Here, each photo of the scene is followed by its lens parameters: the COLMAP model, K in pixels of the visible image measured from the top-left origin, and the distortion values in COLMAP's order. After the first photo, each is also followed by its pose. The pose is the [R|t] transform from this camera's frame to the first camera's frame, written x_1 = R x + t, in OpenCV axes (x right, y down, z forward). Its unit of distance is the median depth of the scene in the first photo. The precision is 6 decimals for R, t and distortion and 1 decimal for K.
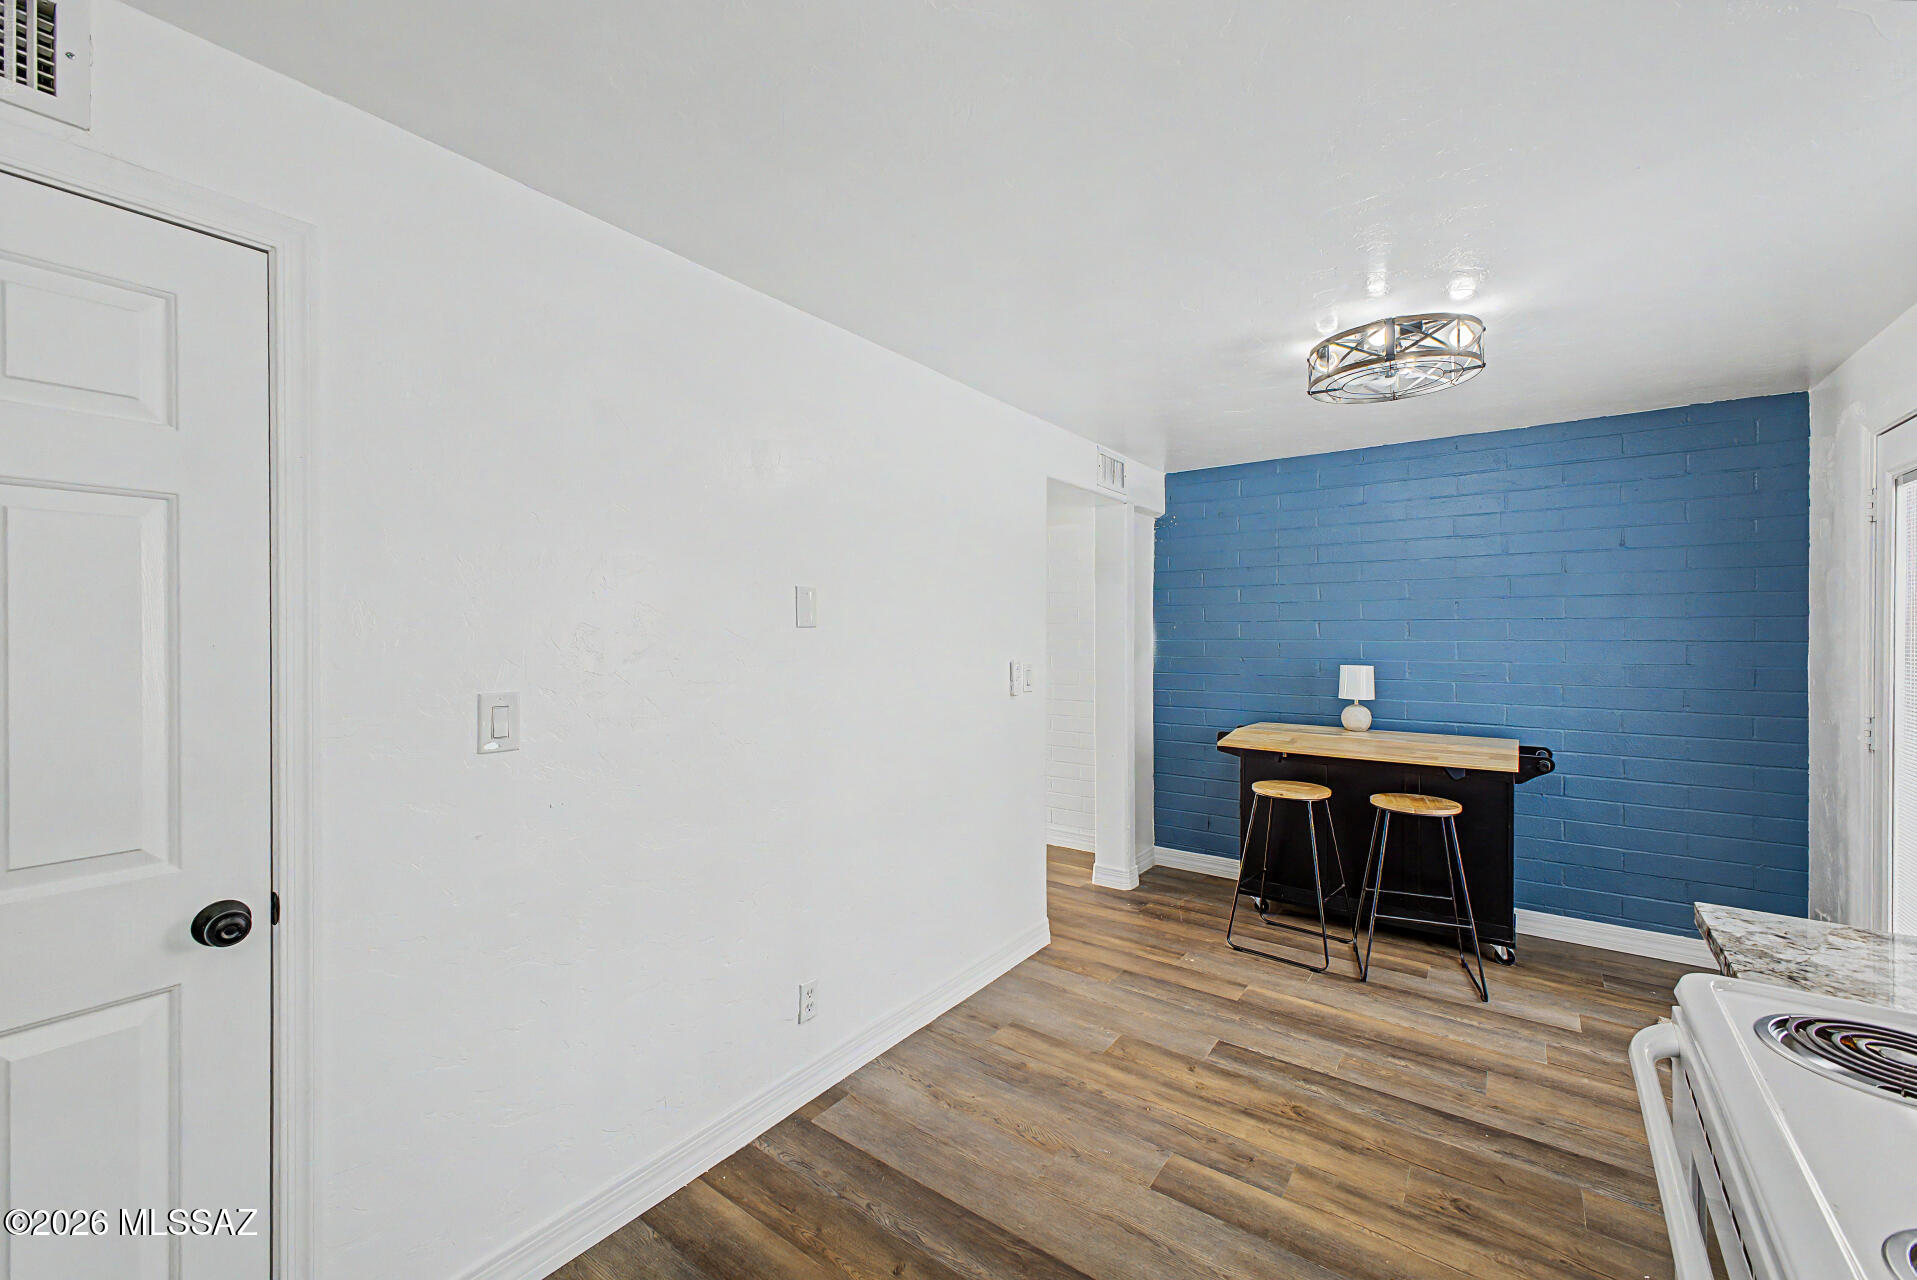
lens RADIAL K [[771.7, 0, 957.8], [0, 771.7, 630.7], [0, 0, 1]] dist [0.010510, -0.000178]
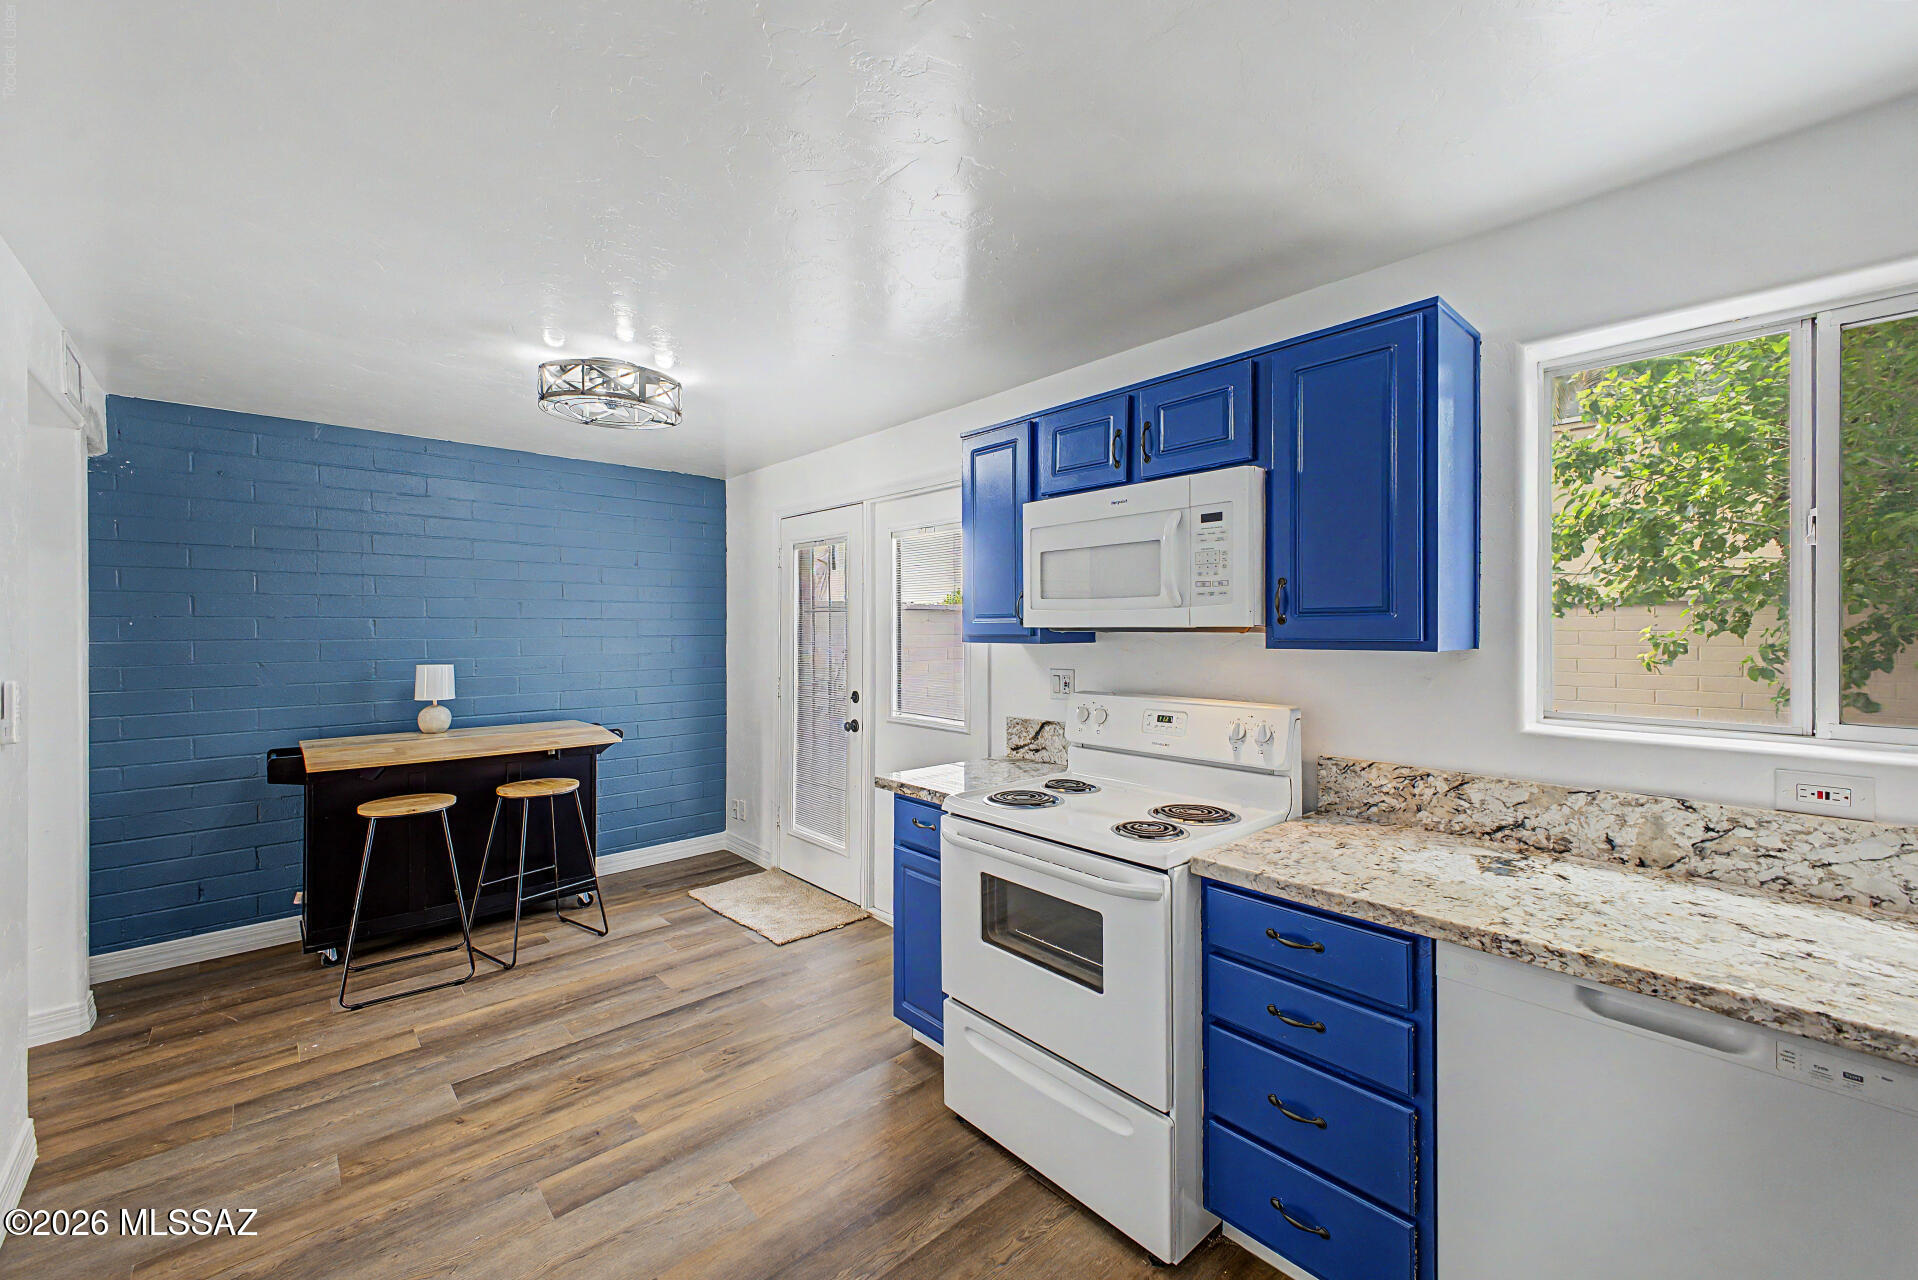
lens RADIAL K [[772.1, 0, 962.9], [0, 772.1, 636.4], [0, 0, 1]] dist [0.010510, -0.000178]
pose [[0.193114, -0.011425, 0.981110, -0.377229], [-0.000260, 0.999932, 0.011696, -0.002281], [-0.981176, -0.002514, 0.193098, 0.214437]]
